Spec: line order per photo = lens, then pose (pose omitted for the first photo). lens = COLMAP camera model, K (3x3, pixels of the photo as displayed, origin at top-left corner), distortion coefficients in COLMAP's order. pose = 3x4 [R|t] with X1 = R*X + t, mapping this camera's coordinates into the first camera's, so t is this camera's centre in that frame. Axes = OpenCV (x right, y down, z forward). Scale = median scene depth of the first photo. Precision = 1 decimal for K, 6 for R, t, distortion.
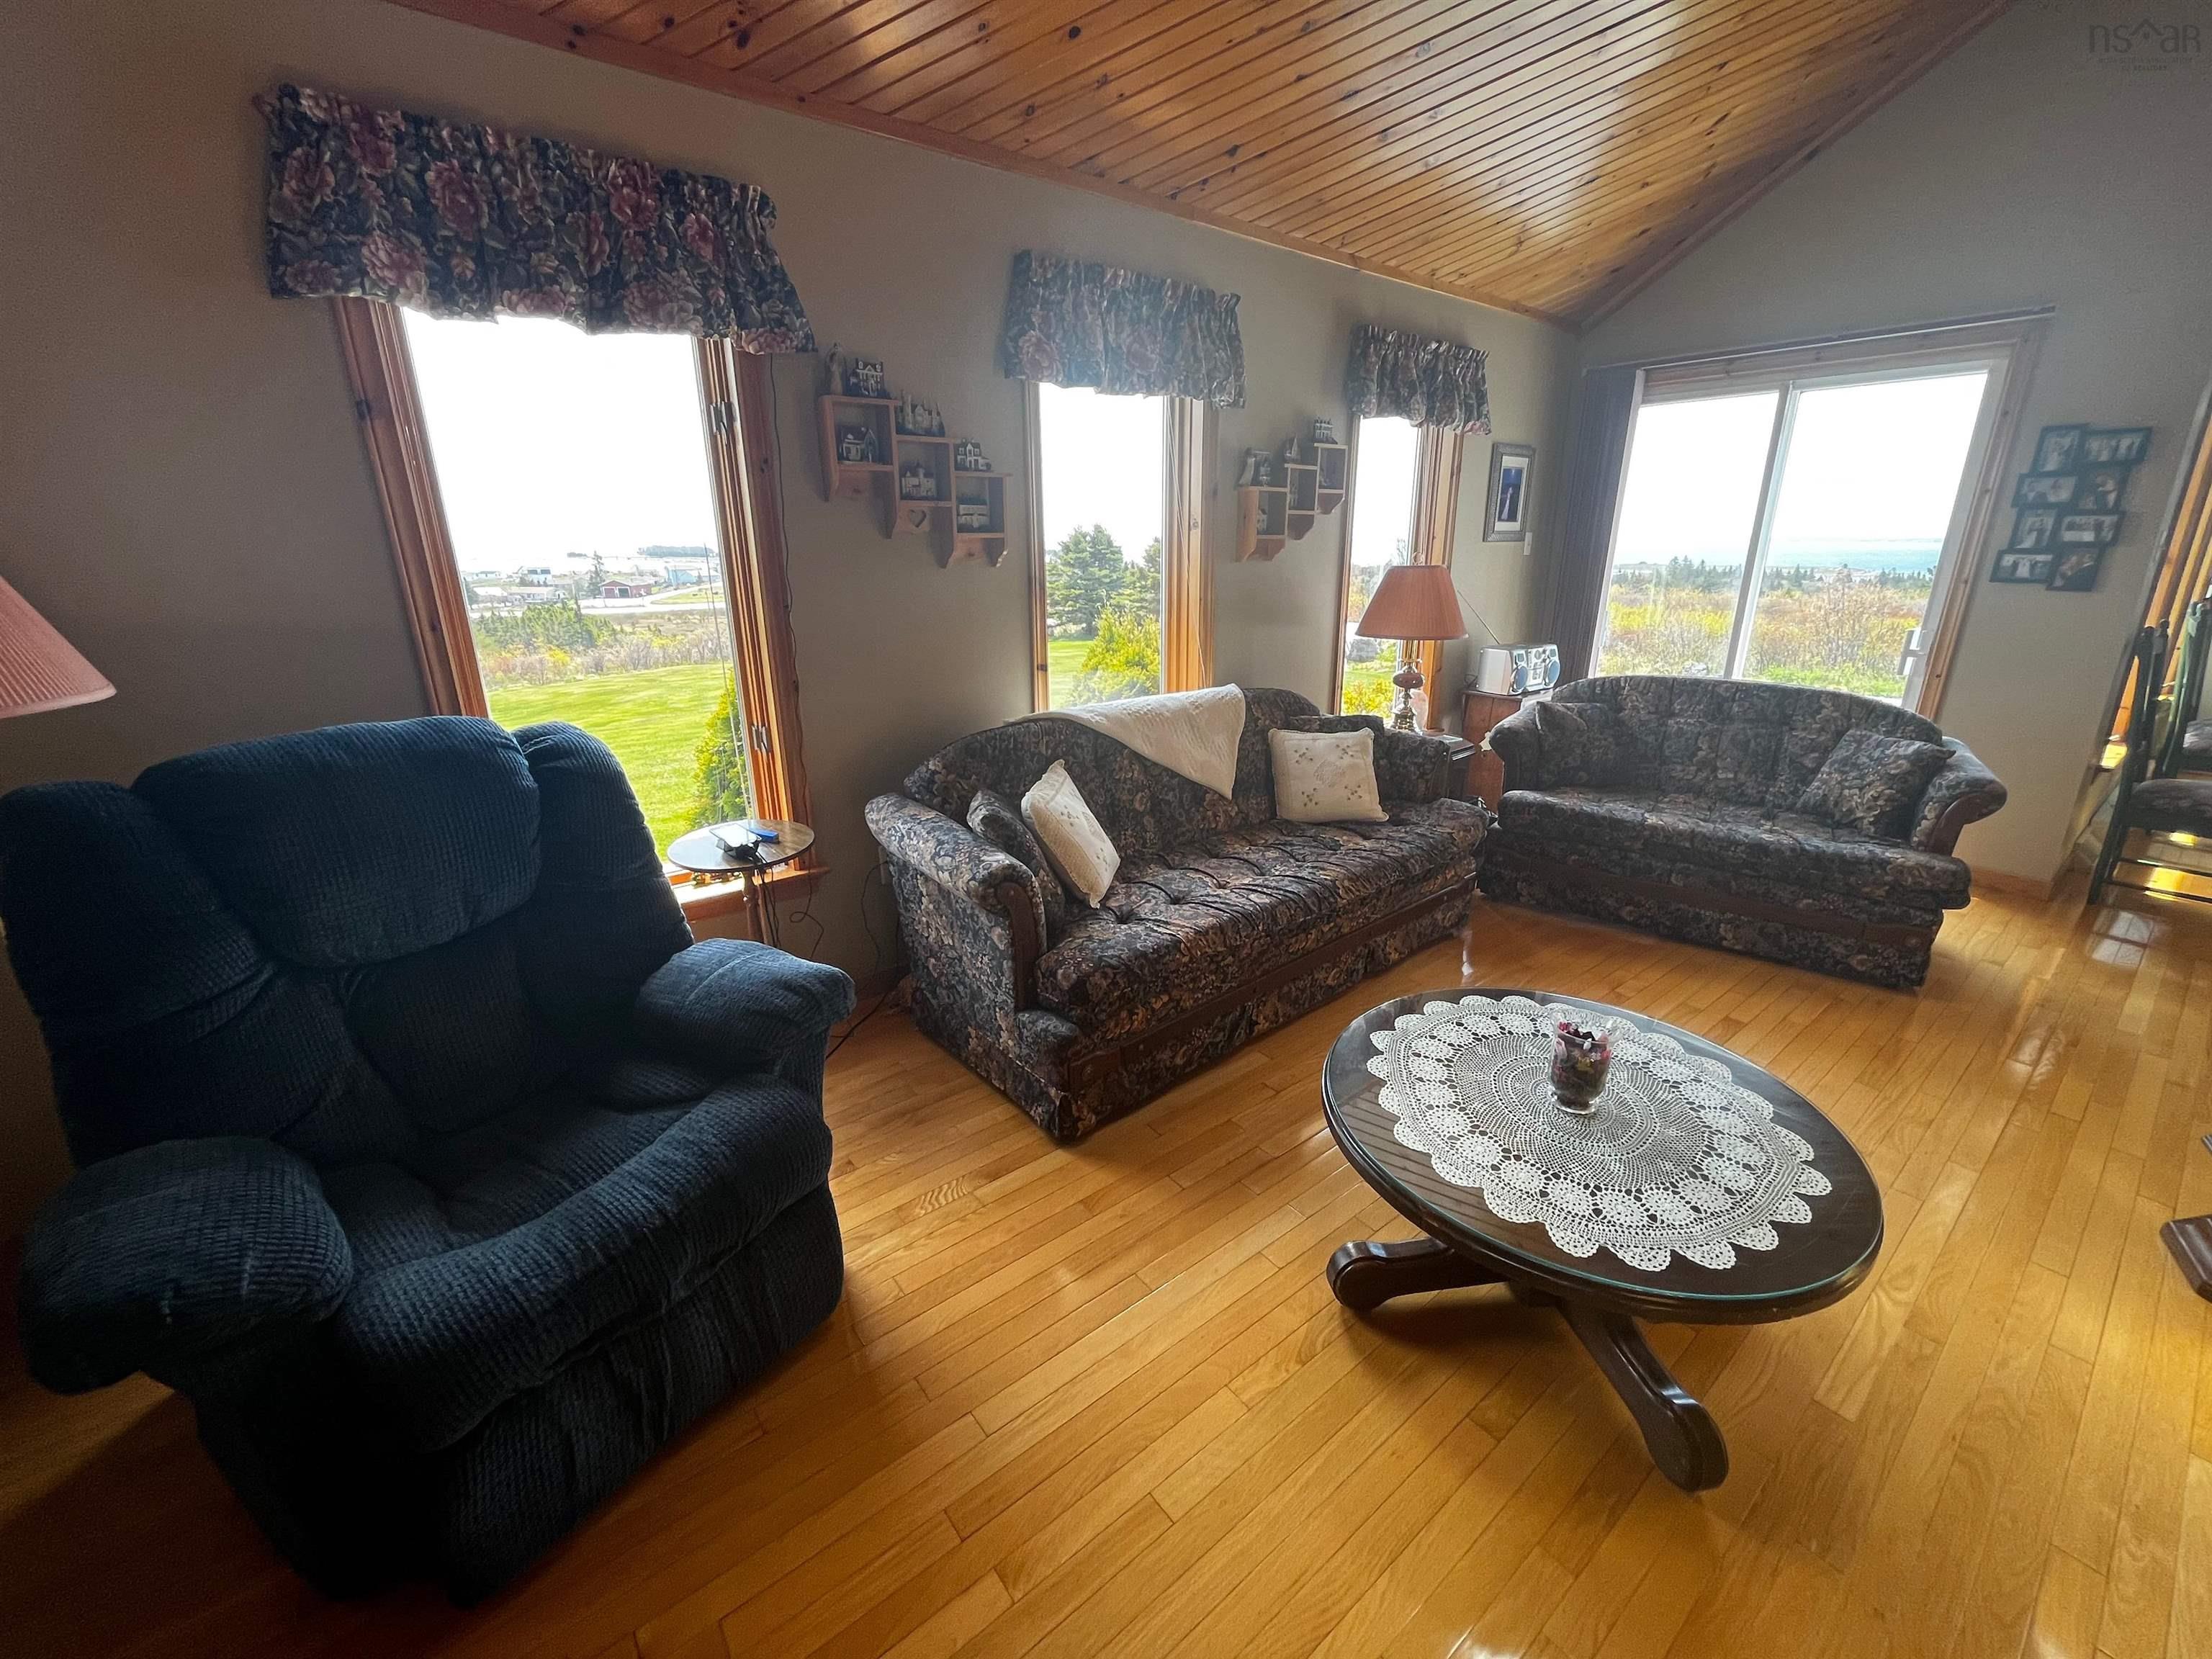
lens RADIAL K [[887.8, 0, 1106.9], [0, 887.8, 819.7], [0, 0, 1]] dist [0.000193, -0.000338]
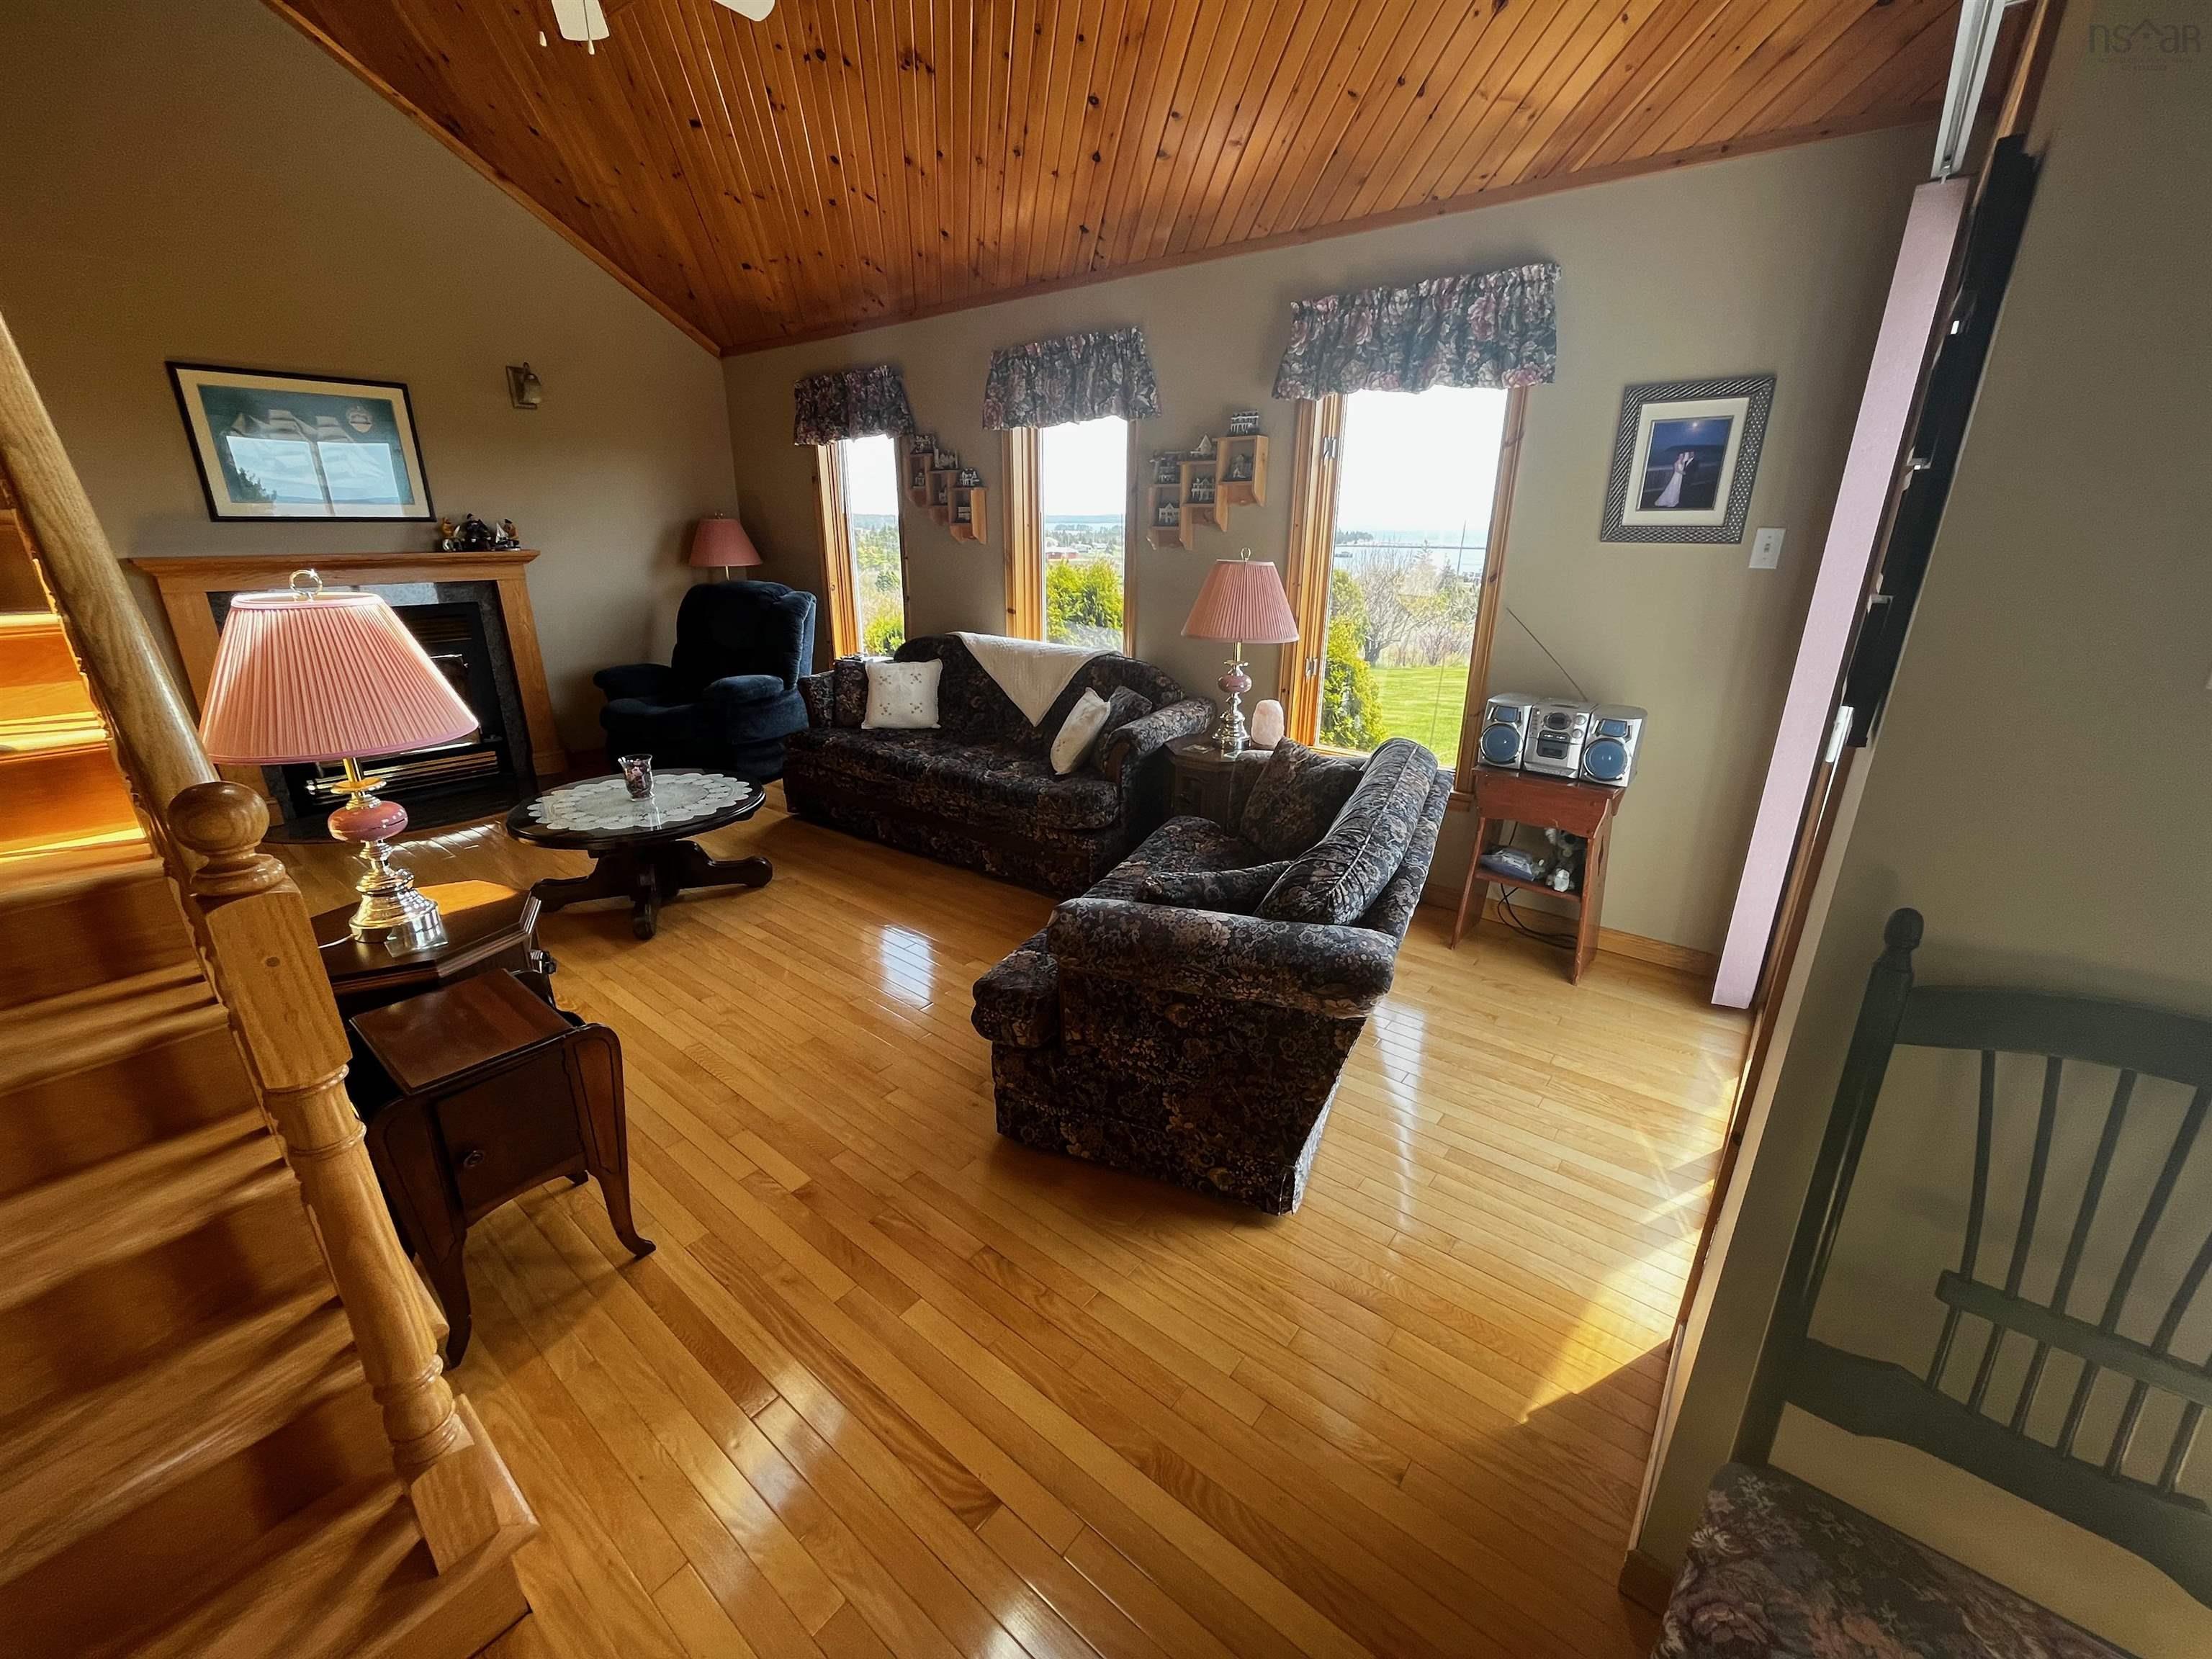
lens RADIAL K [[887.8, 0, 1106.9], [0, 887.8, 819.7], [0, 0, 1]] dist [0.000193, -0.000338]
pose [[0.234970, 0.308917, -0.921607, 1.526300], [-0.303769, 0.923999, 0.232271, -0.251369], [0.923316, 0.225379, 0.310952, 0.773623]]
